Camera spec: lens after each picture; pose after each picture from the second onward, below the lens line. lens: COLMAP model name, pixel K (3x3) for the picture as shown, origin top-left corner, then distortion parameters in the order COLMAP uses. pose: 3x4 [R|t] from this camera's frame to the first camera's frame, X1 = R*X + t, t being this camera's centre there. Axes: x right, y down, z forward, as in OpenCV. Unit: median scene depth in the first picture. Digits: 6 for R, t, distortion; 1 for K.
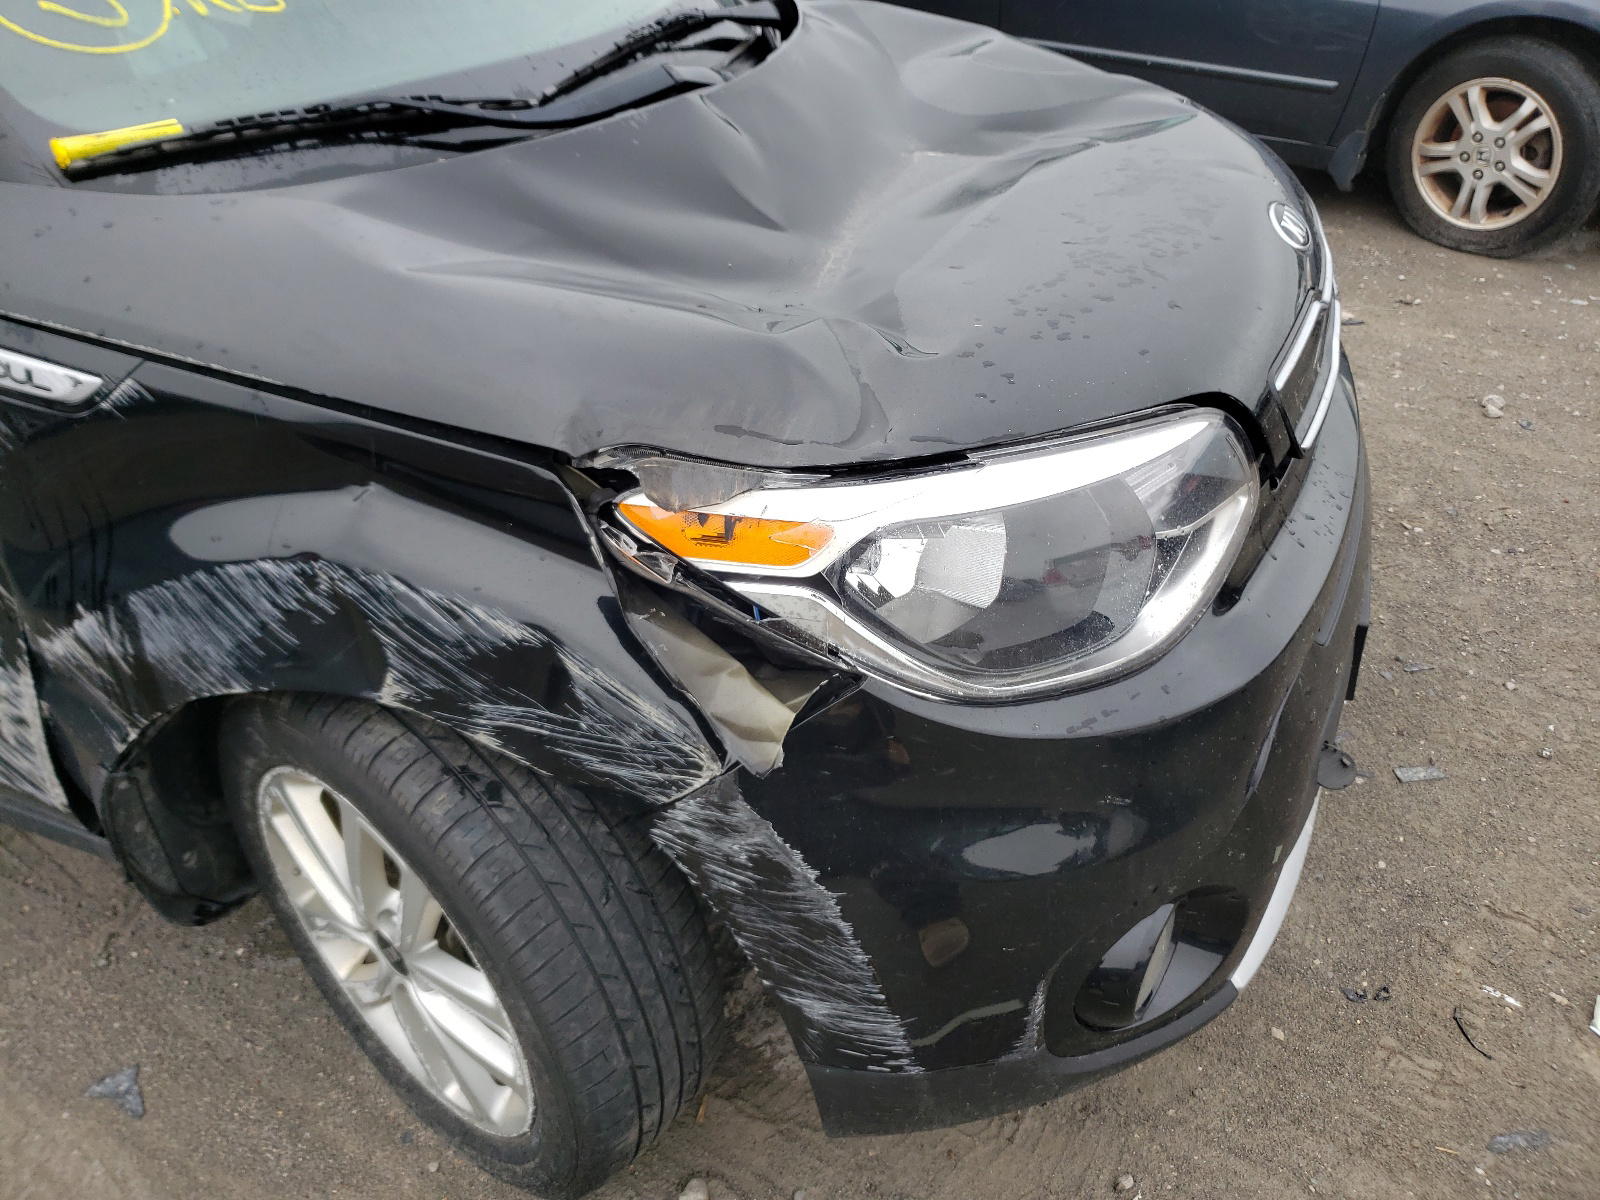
lens RADIAL K [[1265.9, 0, 802.1], [0, 1265.9, 579.7], [0, 0, 1]] dist [-0.006340, -0.052932]
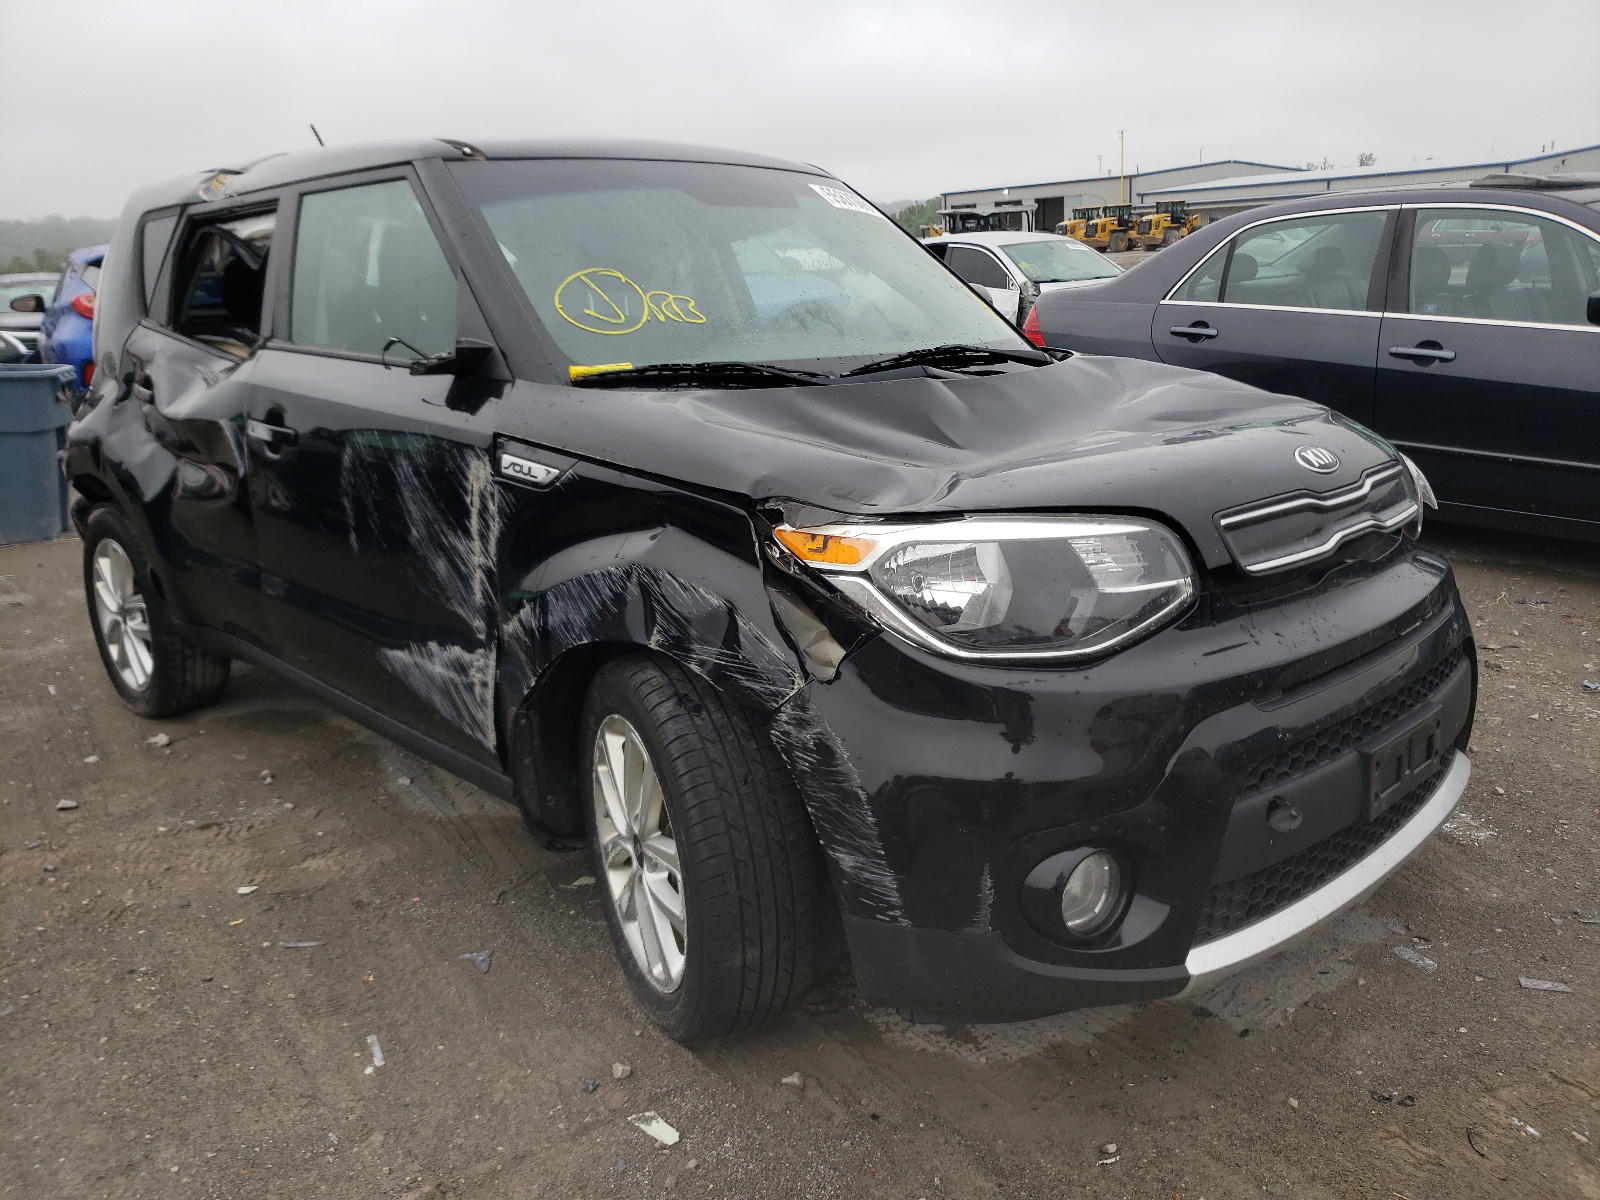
lens RADIAL K [[1265.9, 0, 802.1], [0, 1265.9, 579.7], [0, 0, 1]] dist [-0.006340, -0.052932]
pose [[0.914728, 0.067144, -0.398453, 0.568390], [-0.195530, 0.936509, -0.291066, 0.484466], [0.353611, 0.344155, 0.869779, -0.510191]]
